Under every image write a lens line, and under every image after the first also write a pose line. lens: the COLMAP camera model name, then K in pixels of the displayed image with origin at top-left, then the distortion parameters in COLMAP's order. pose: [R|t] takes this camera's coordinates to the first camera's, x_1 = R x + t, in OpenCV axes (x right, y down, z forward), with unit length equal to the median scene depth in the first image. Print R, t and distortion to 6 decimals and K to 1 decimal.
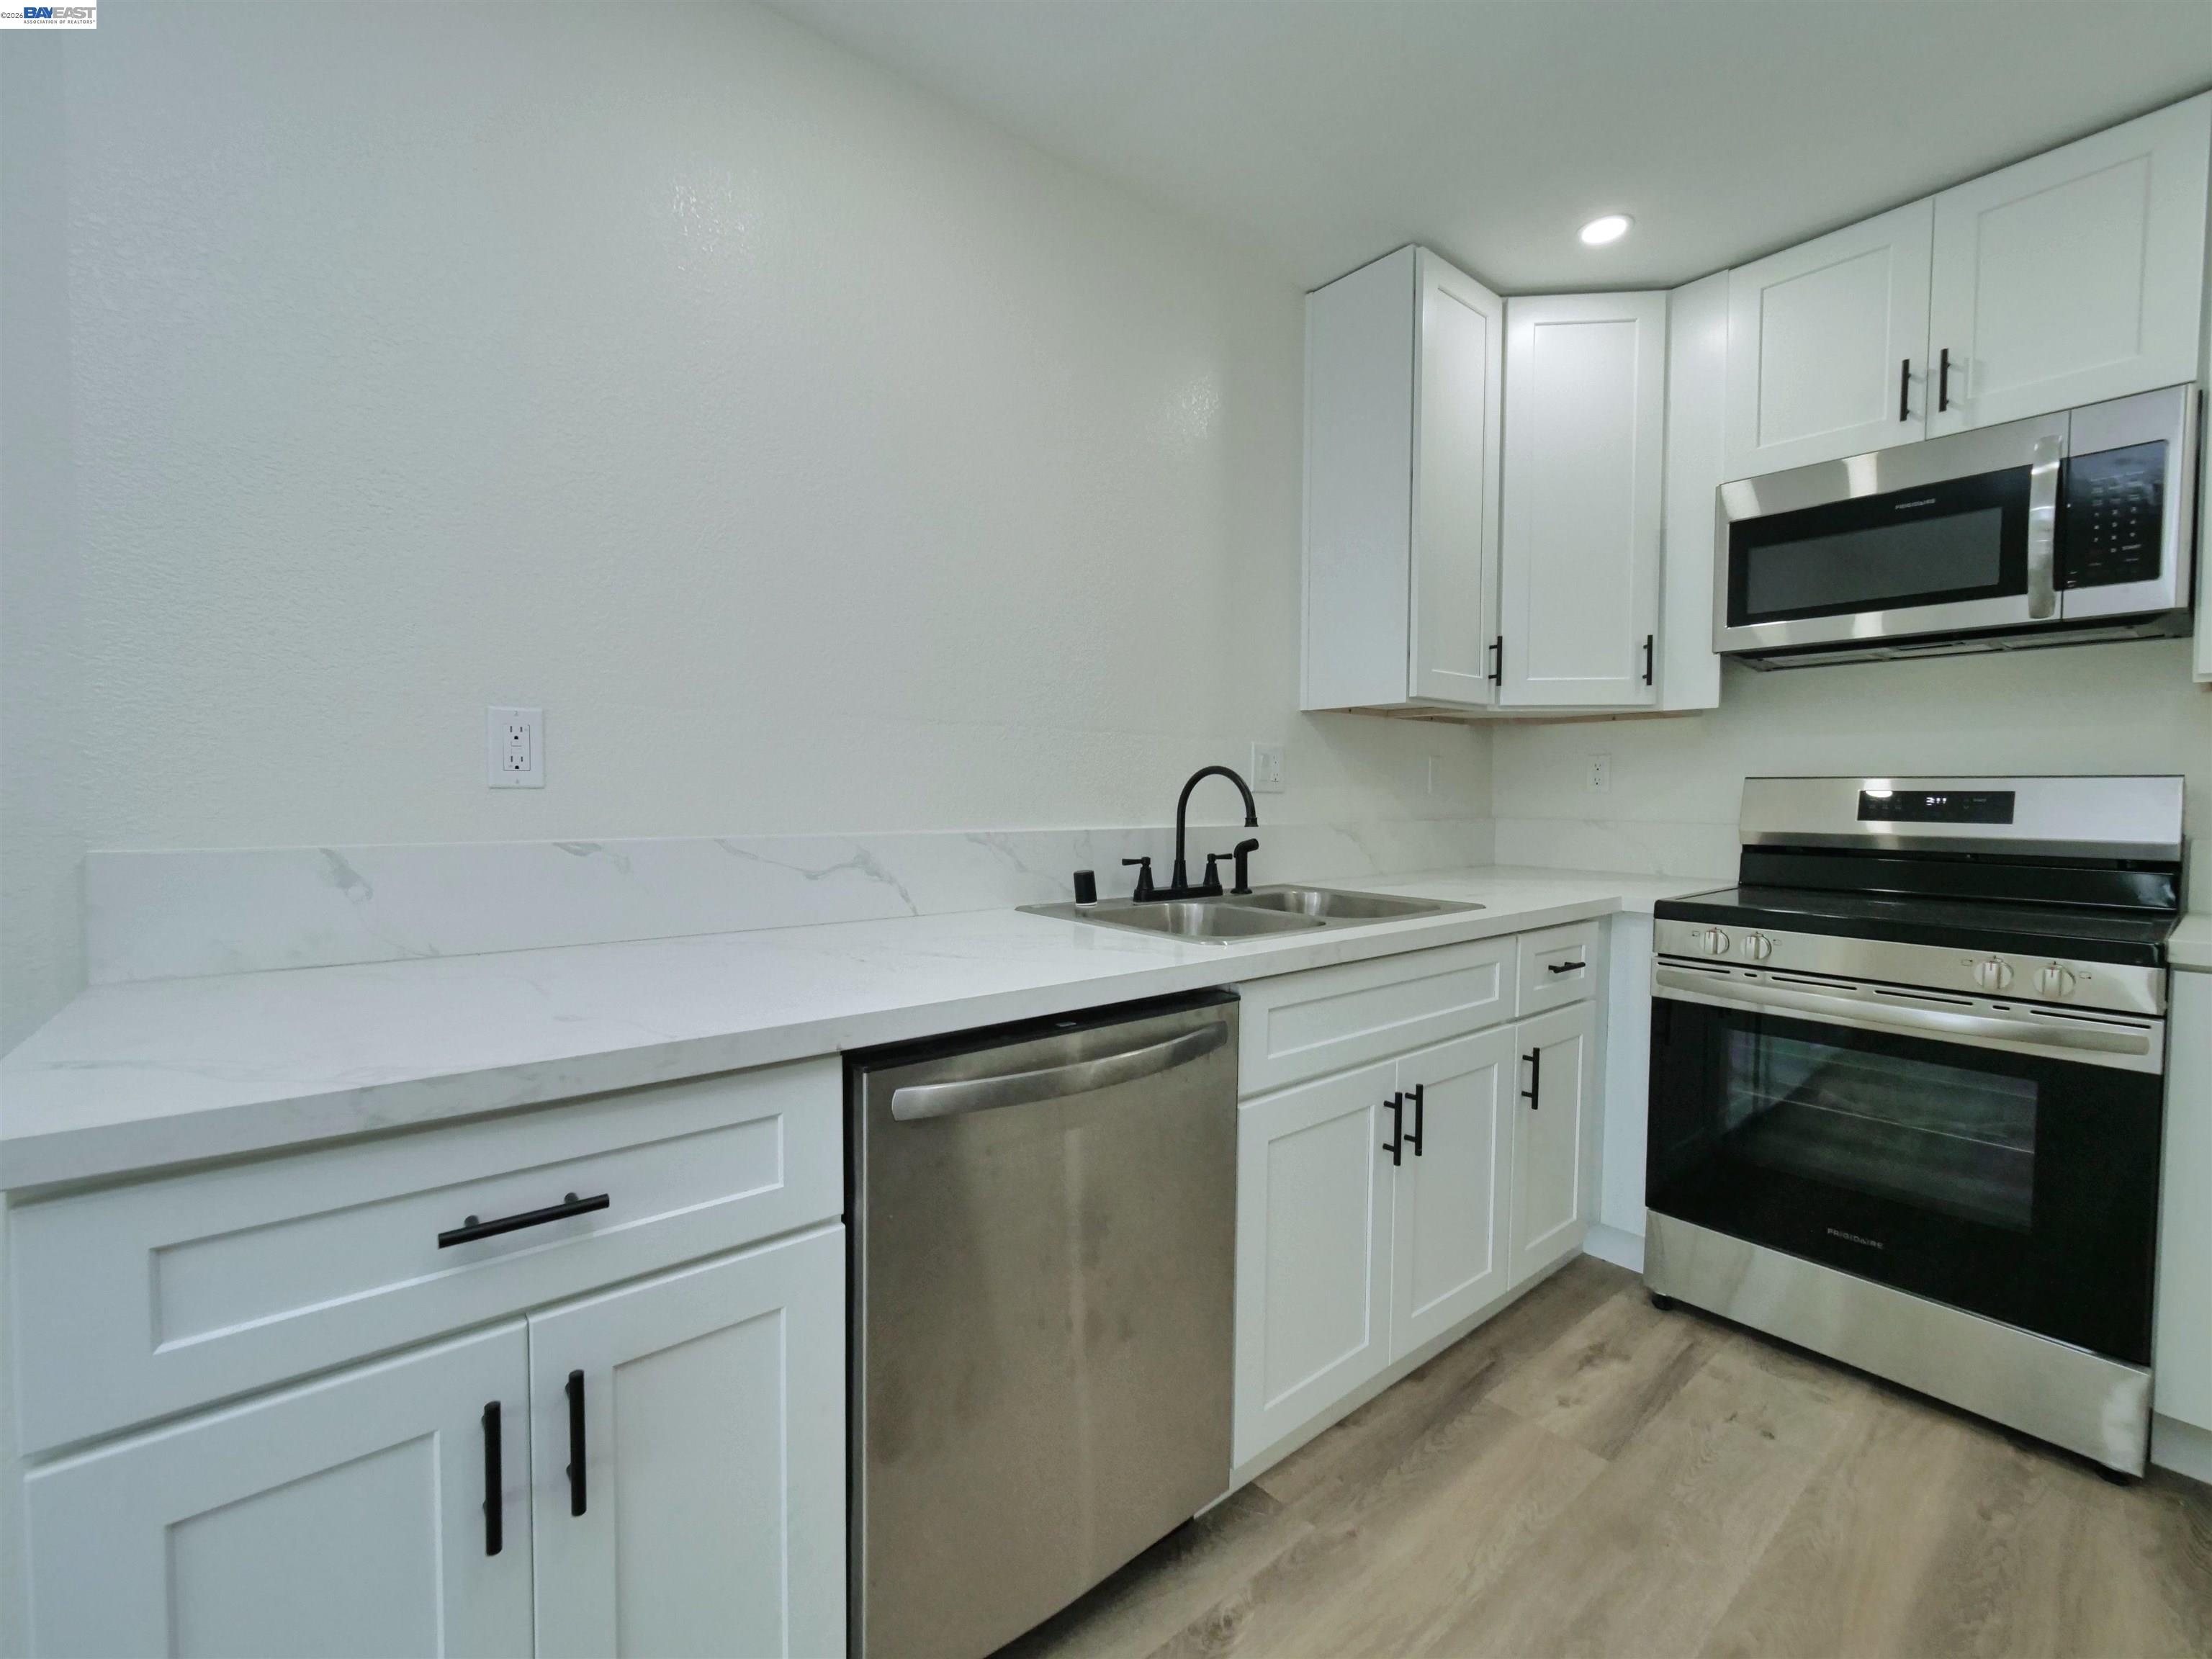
lens RADIAL K [[938.7, 0, 1089.9], [0, 938.7, 827.9], [0, 0, 1]] dist [-0.007009, 0.000103]
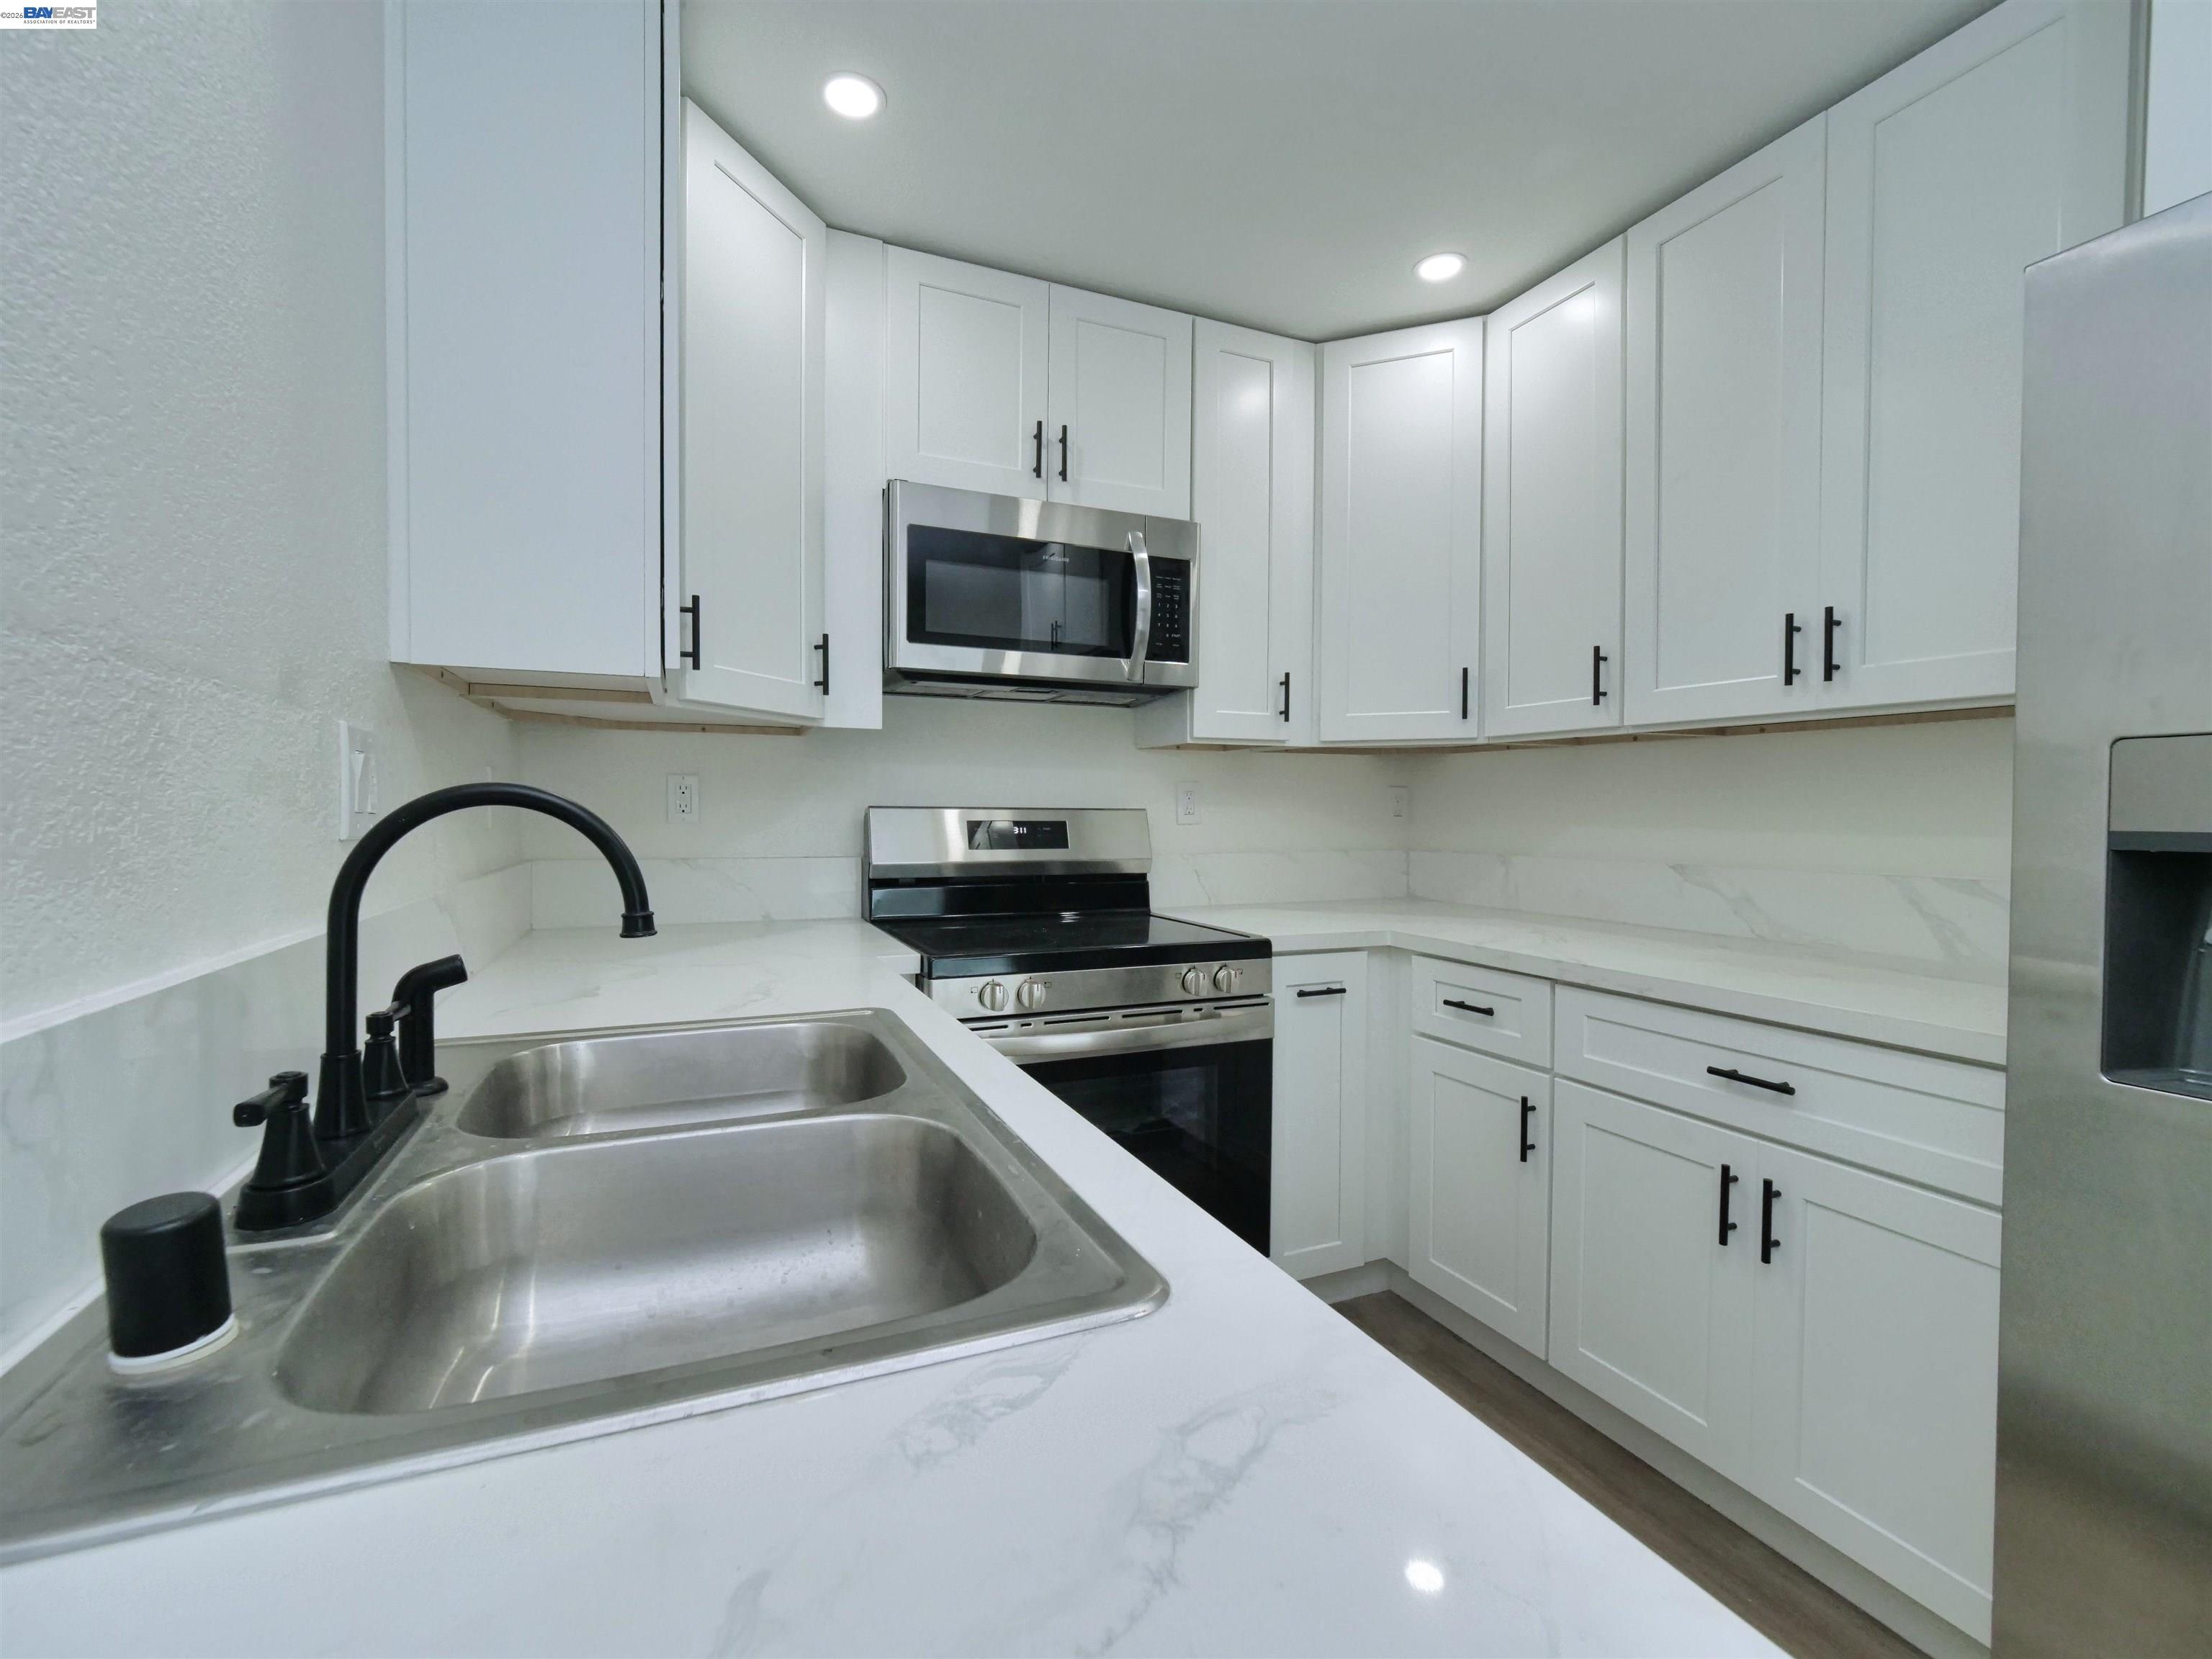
lens RADIAL K [[938.7, 0, 1102.8], [0, 938.7, 830.1], [0, 0, 1]] dist [-0.007009, 0.000103]
pose [[0.268045, -0.022015, 0.963155, -0.150386], [0.033758, 0.999340, 0.013447, -0.041302], [-0.962815, 0.028910, 0.268611, 0.621301]]
